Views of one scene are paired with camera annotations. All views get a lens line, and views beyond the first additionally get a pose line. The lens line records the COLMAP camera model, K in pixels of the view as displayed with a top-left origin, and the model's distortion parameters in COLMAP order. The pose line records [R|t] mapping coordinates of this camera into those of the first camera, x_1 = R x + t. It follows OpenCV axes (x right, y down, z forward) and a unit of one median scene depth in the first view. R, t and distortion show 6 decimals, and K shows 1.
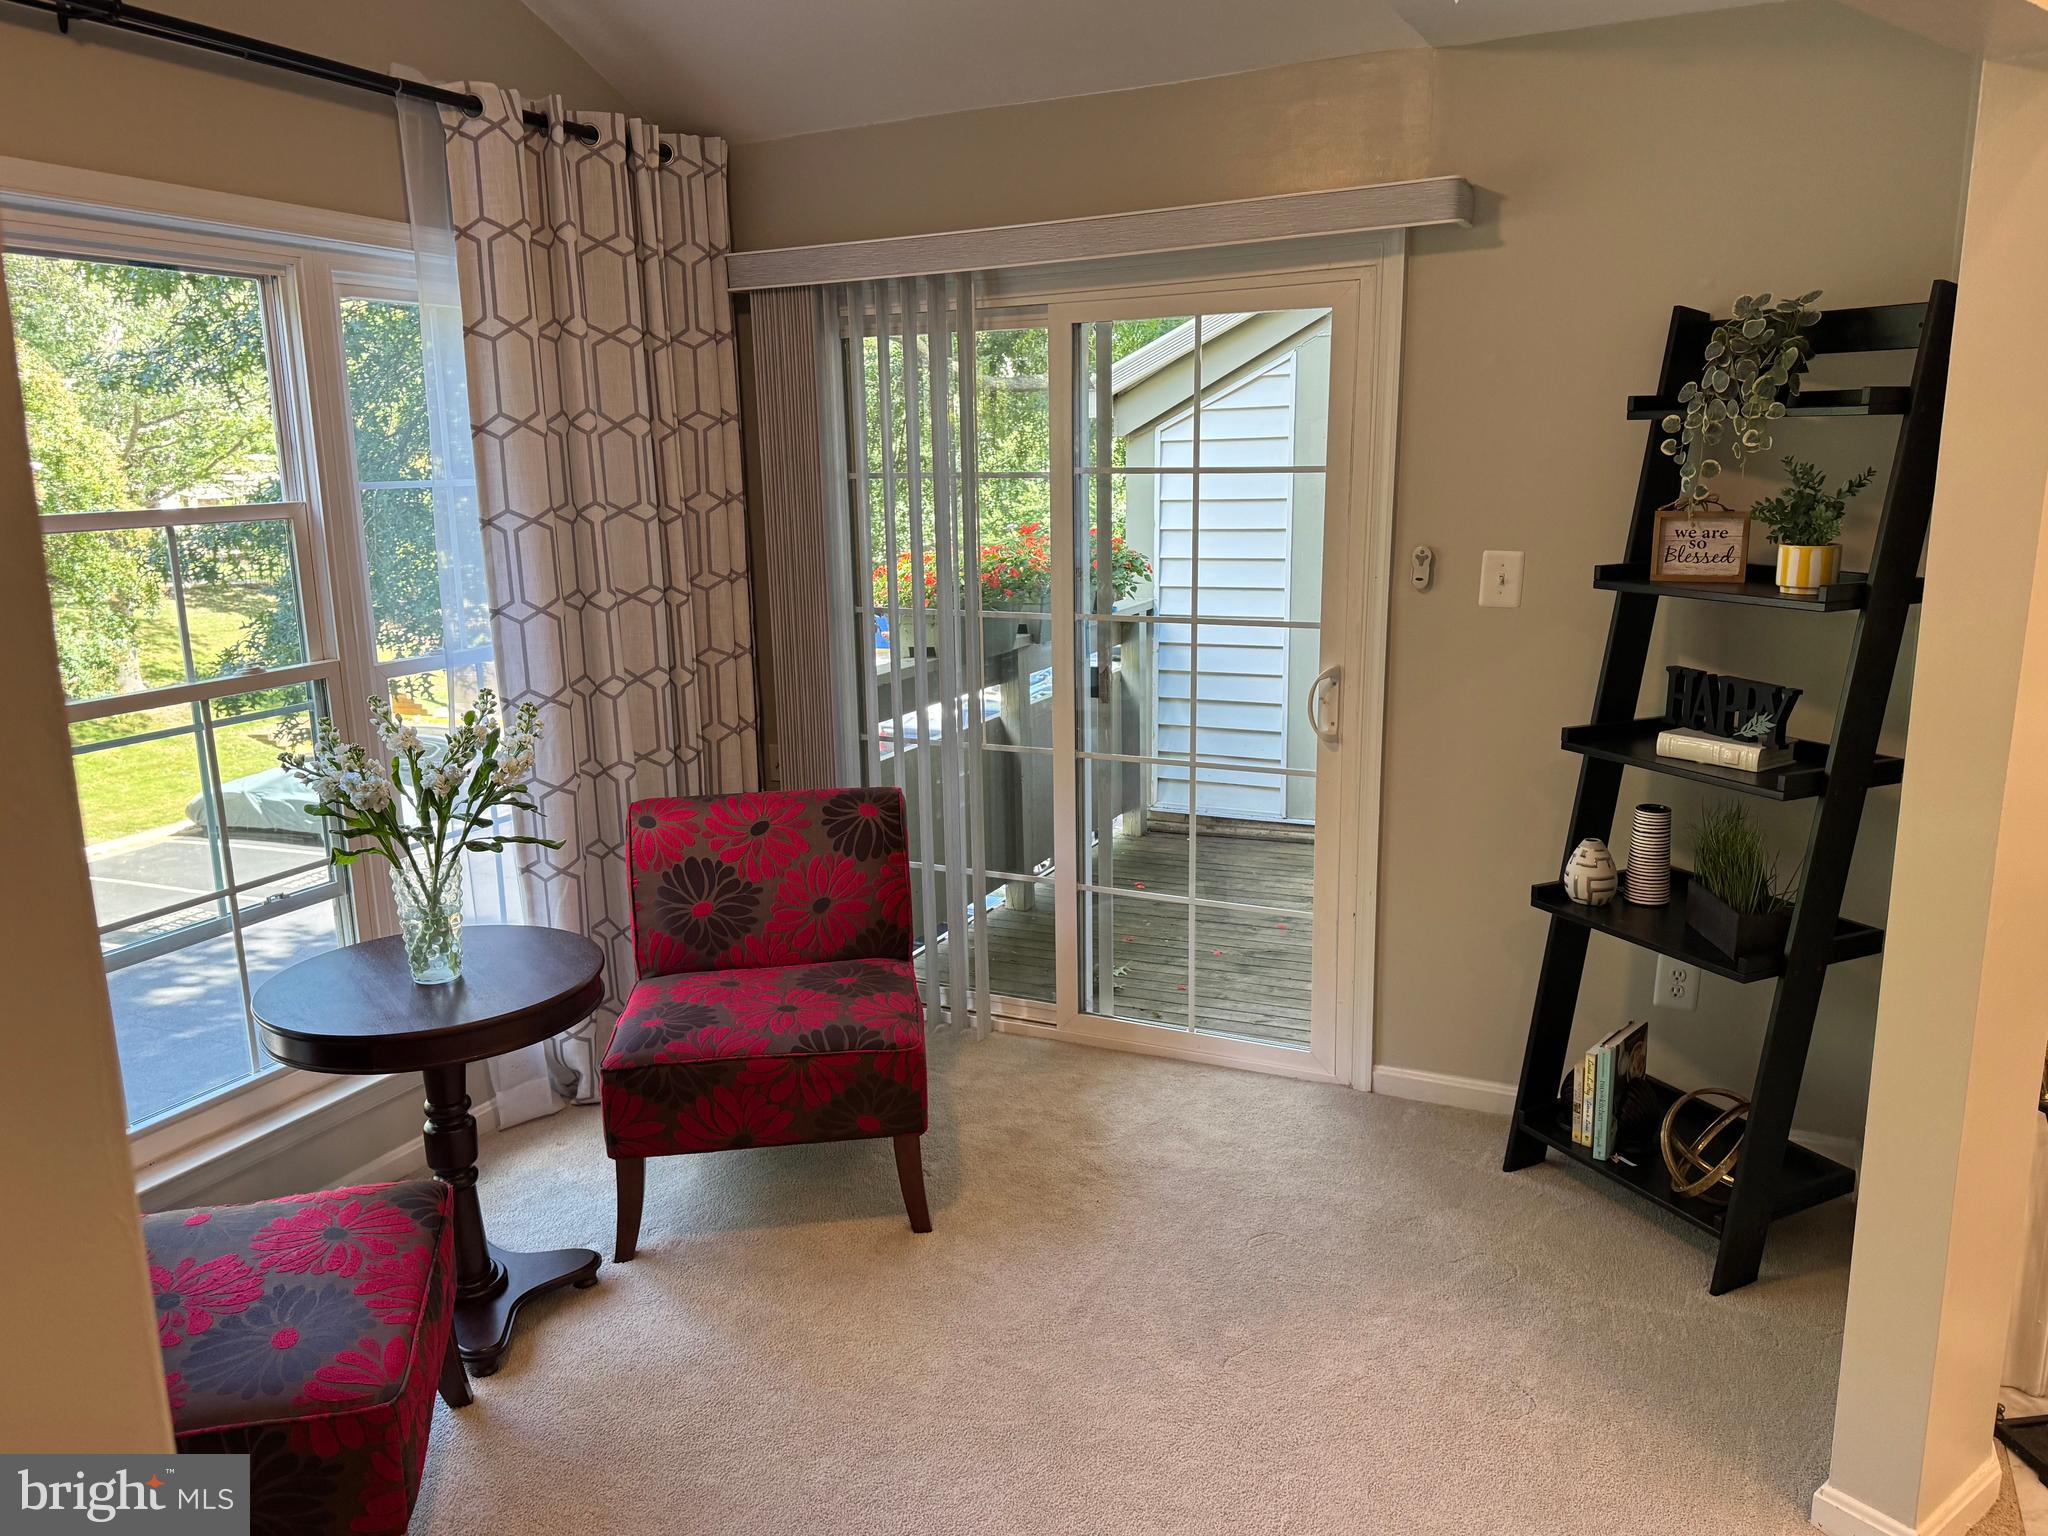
lens RADIAL K [[1484.5, 0, 1030.5], [0, 1484.5, 775.3], [0, 0, 1]] dist [0.168490, -0.315587]
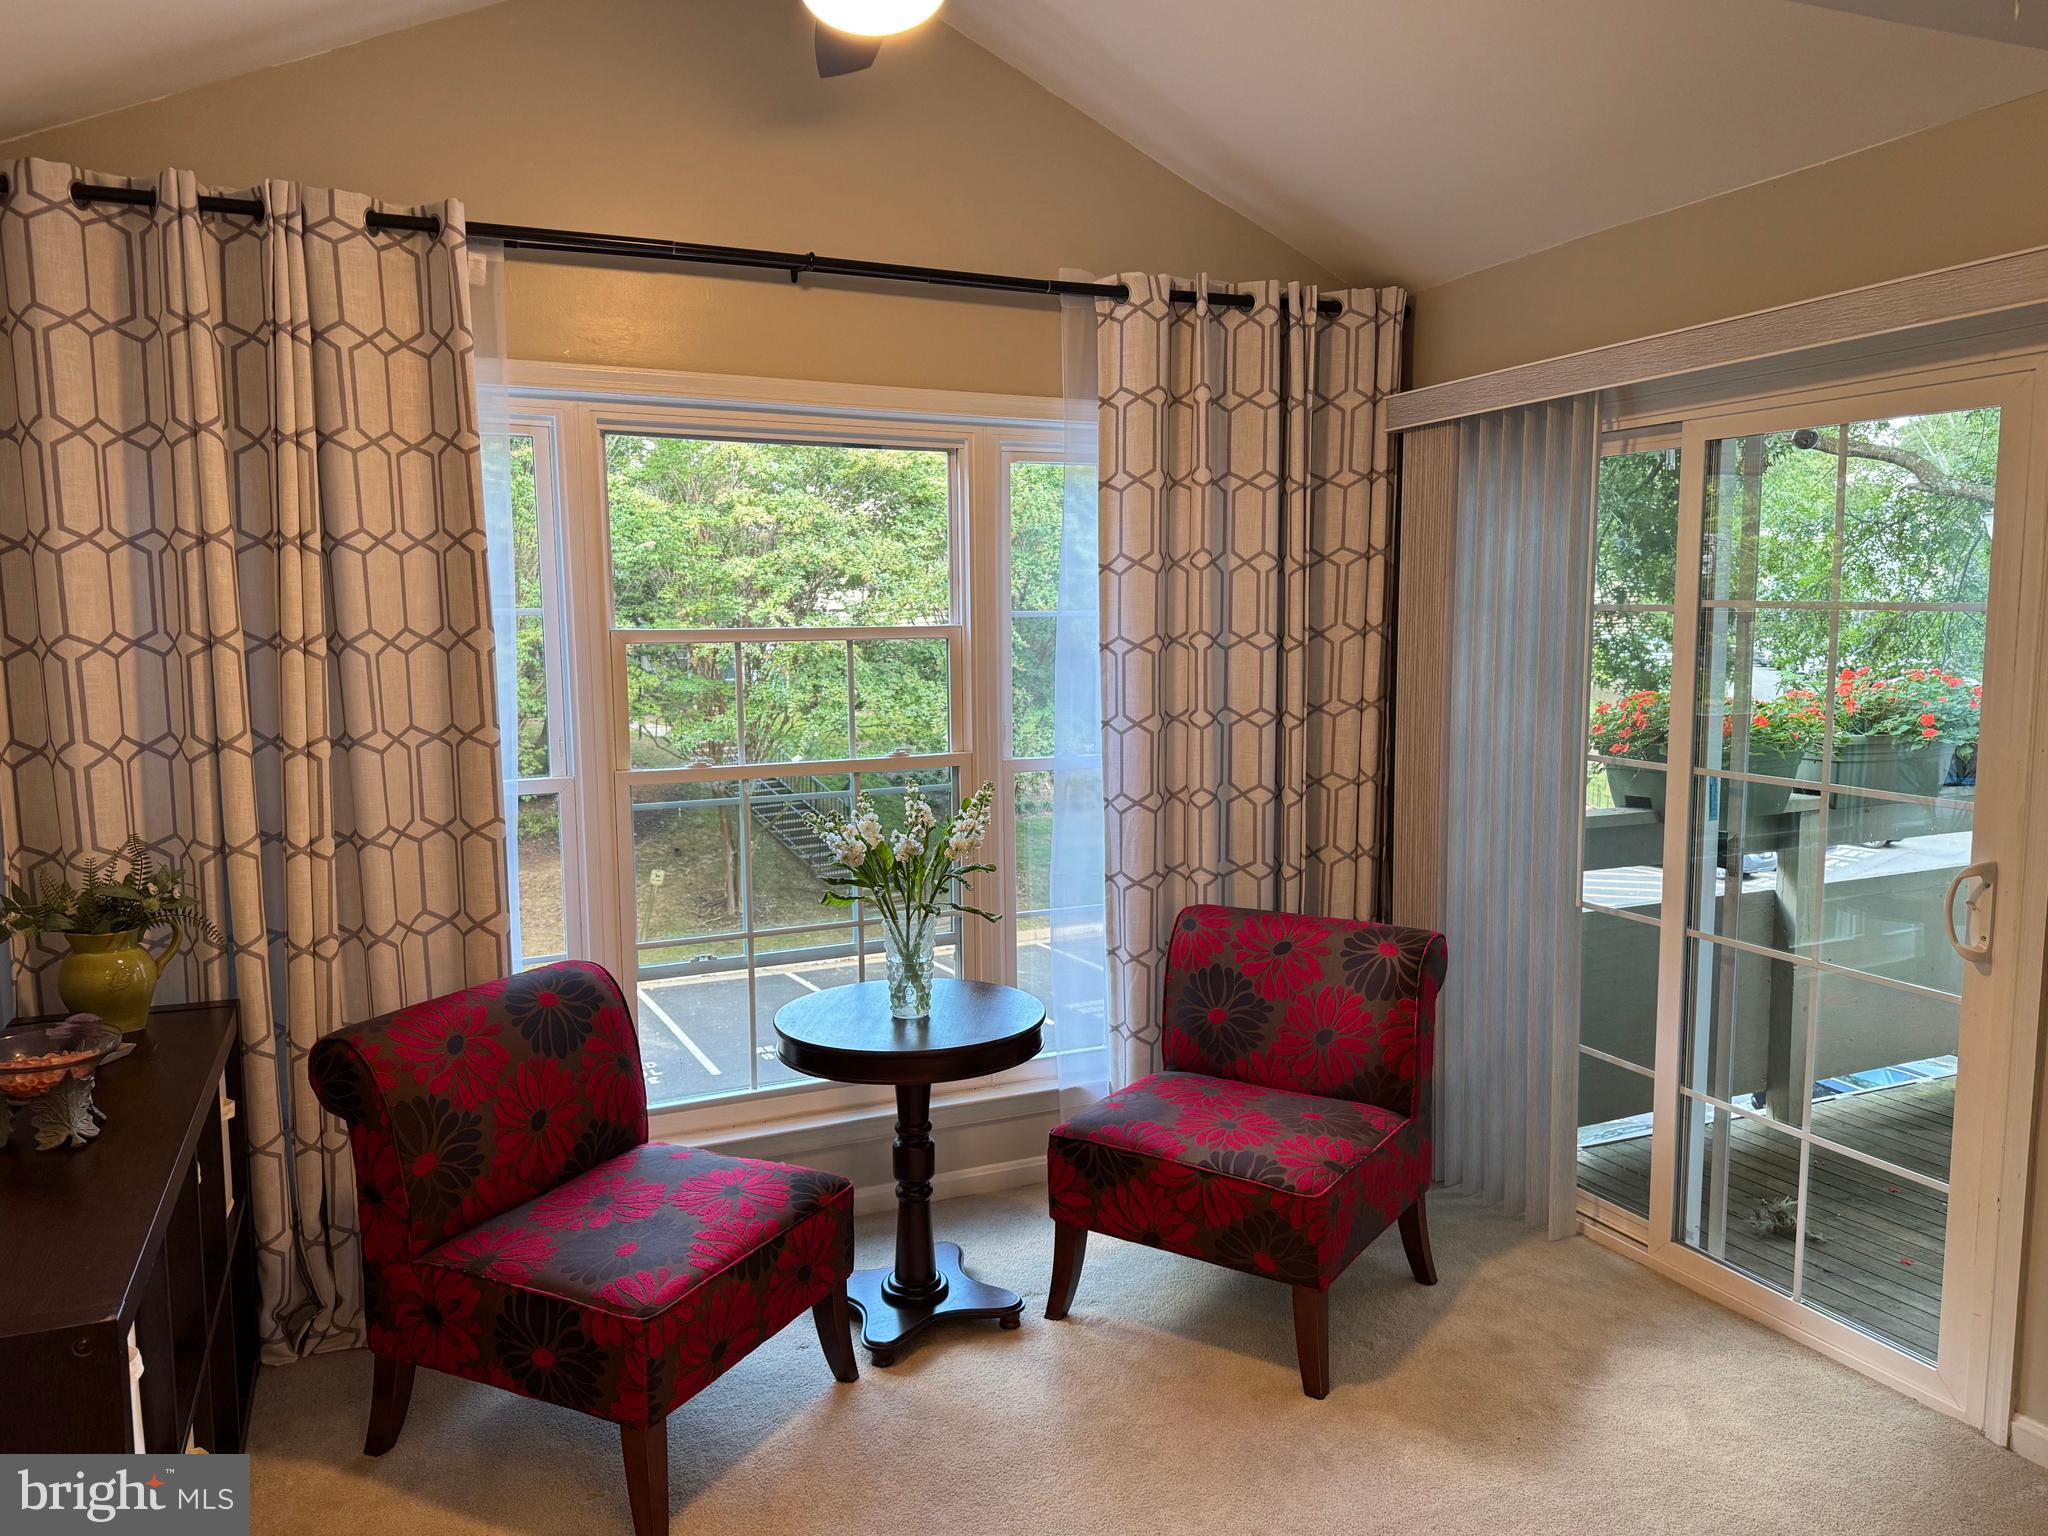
lens RADIAL K [[1484.5, 0, 1030.5], [0, 1484.5, 775.3], [0, 0, 1]] dist [0.168490, -0.315587]
pose [[0.757551, 0.086102, -0.647072, 0.309856], [-0.142764, 0.989119, -0.035522, -0.018775], [0.636973, 0.119288, 0.761601, 0.097034]]
